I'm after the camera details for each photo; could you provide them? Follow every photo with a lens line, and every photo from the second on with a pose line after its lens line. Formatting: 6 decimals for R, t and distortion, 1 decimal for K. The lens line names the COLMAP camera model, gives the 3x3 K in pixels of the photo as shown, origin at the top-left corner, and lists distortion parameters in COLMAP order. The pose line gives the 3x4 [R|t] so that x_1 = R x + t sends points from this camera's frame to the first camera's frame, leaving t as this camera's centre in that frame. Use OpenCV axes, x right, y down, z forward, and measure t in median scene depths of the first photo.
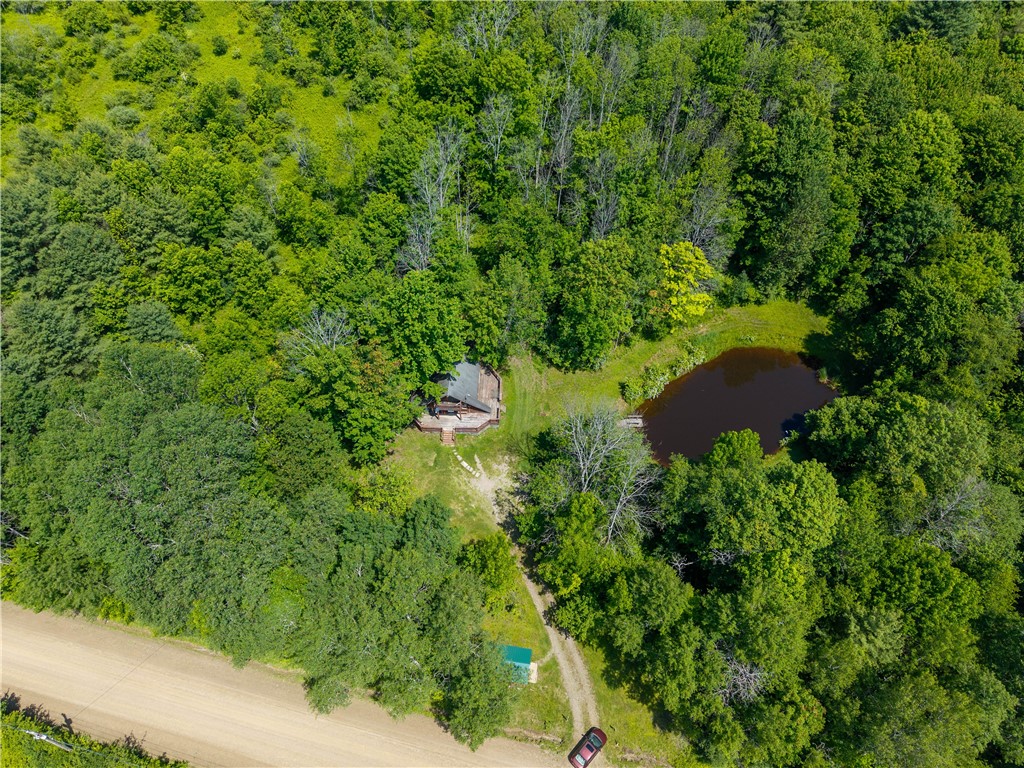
lens RADIAL K [[688.5, 0, 515.6], [0, 688.5, 383.0], [0, 0, 1]] dist [0.028700, -0.021031]
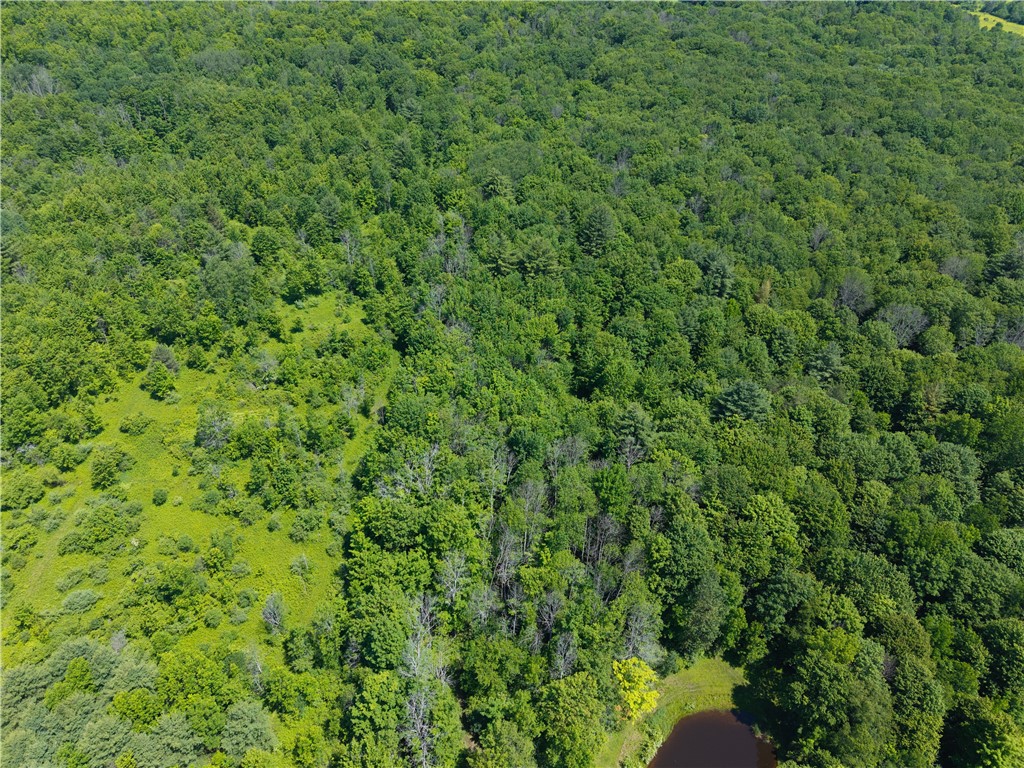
lens RADIAL K [[691.4, 0, 515.6], [0, 691.4, 379.3], [0, 0, 1]] dist [0.011008, -0.002677]
pose [[0.963189, -0.145500, 0.226046, -0.148543], [0.204867, 0.941732, -0.266777, -0.354322], [-0.174059, 0.303266, 0.936874, -0.253932]]
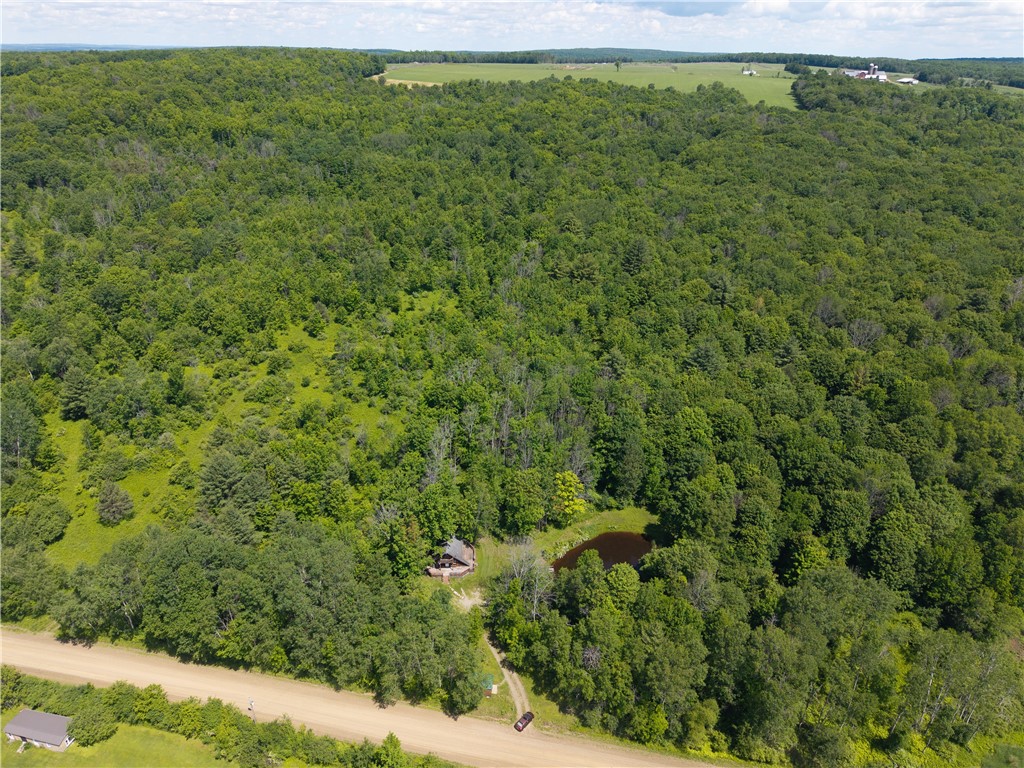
lens RADIAL K [[688.5, 0, 515.6], [0, 688.5, 383.0], [0, 0, 1]] dist [0.028700, -0.021031]
pose [[0.998425, -0.022083, 0.051568, 0.001986], [0.041240, 0.912110, -0.407866, 0.324858], [-0.038029, 0.409350, 0.911584, -0.796483]]
